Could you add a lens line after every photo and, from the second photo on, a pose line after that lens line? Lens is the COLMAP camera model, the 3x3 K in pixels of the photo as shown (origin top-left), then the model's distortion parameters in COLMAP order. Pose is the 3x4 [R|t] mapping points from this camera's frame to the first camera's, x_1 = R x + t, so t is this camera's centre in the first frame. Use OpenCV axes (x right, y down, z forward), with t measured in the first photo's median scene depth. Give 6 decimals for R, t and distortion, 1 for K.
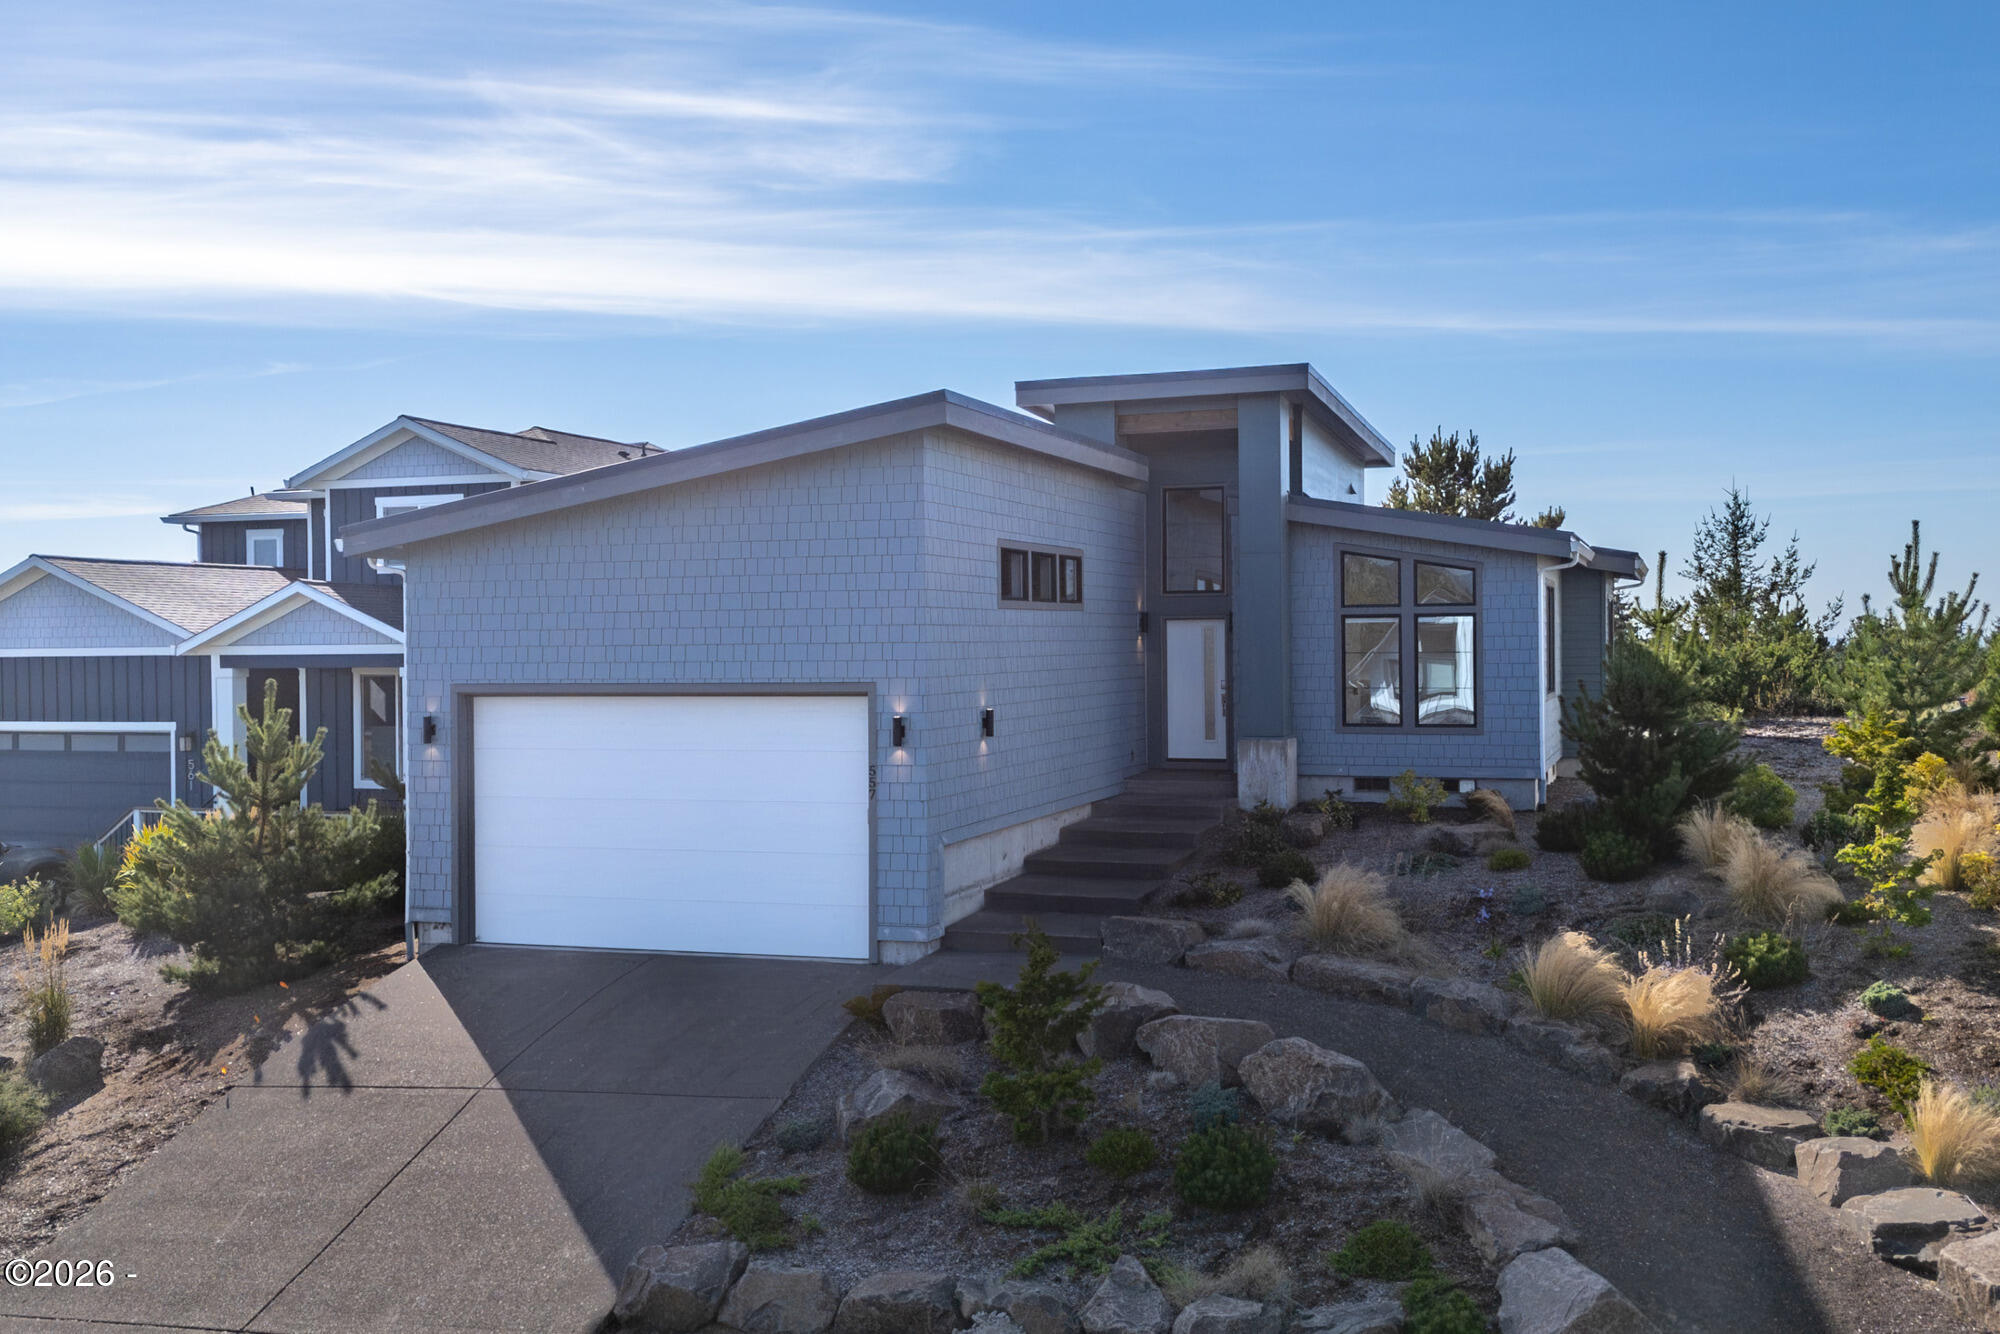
lens RADIAL K [[1819.2, 0, 1103.7], [0, 1819.2, 666.8], [0, 0, 1]] dist [0.033495, -0.001921]
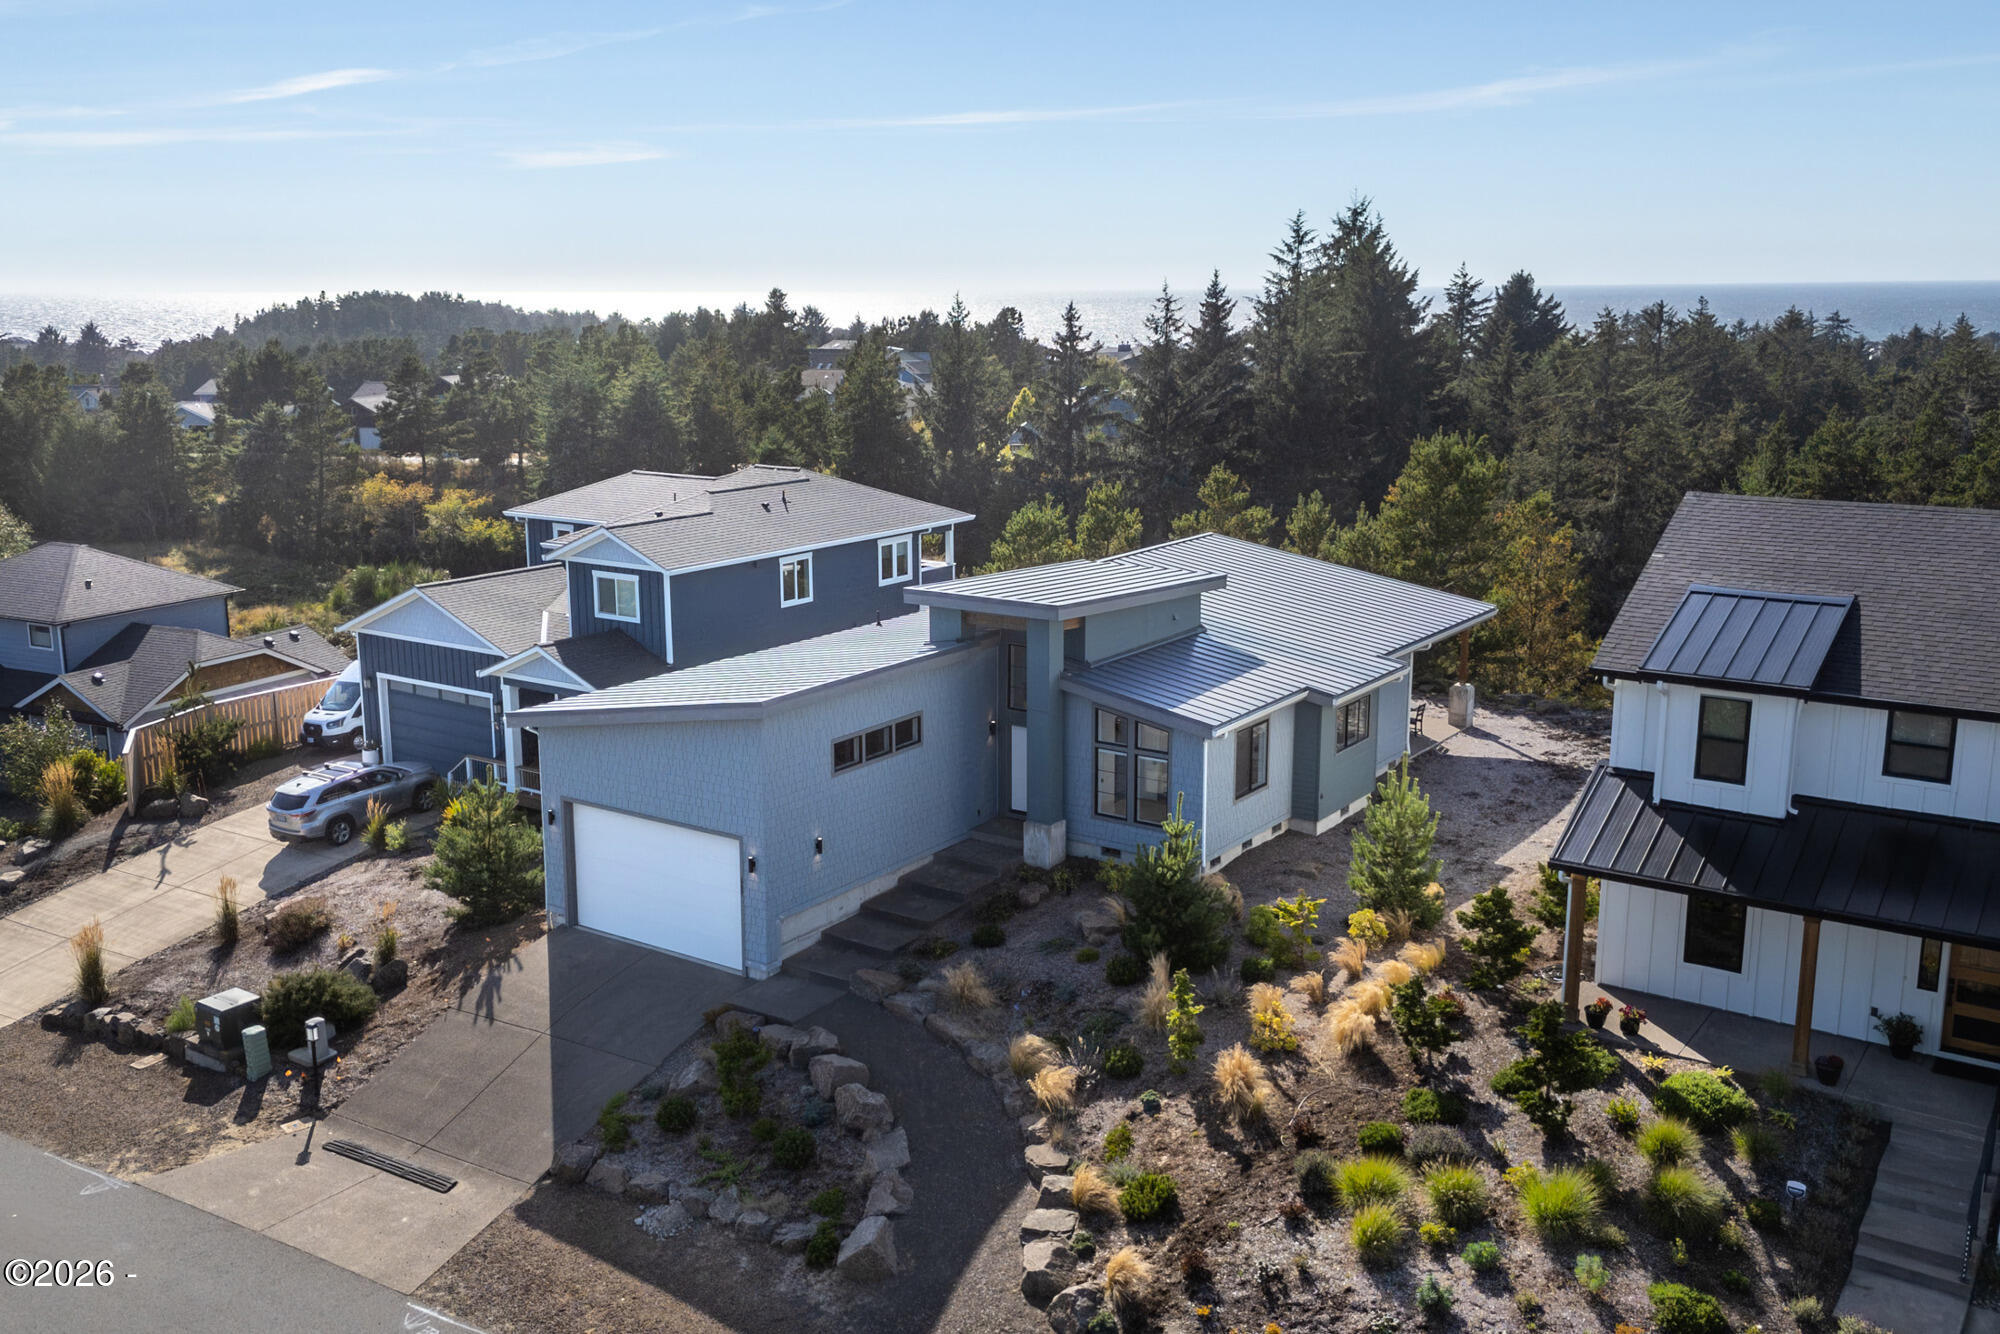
lens RADIAL K [[1830.3, 0, 945.2], [0, 1830.3, 668.4], [0, 0, 1]] dist [0.087272, -0.164605]
pose [[0.947953, 0.069654, -0.310700, 0.654783], [-0.005608, 0.979281, 0.202428, -0.550335], [0.318362, -0.190150, 0.928703, -0.669413]]
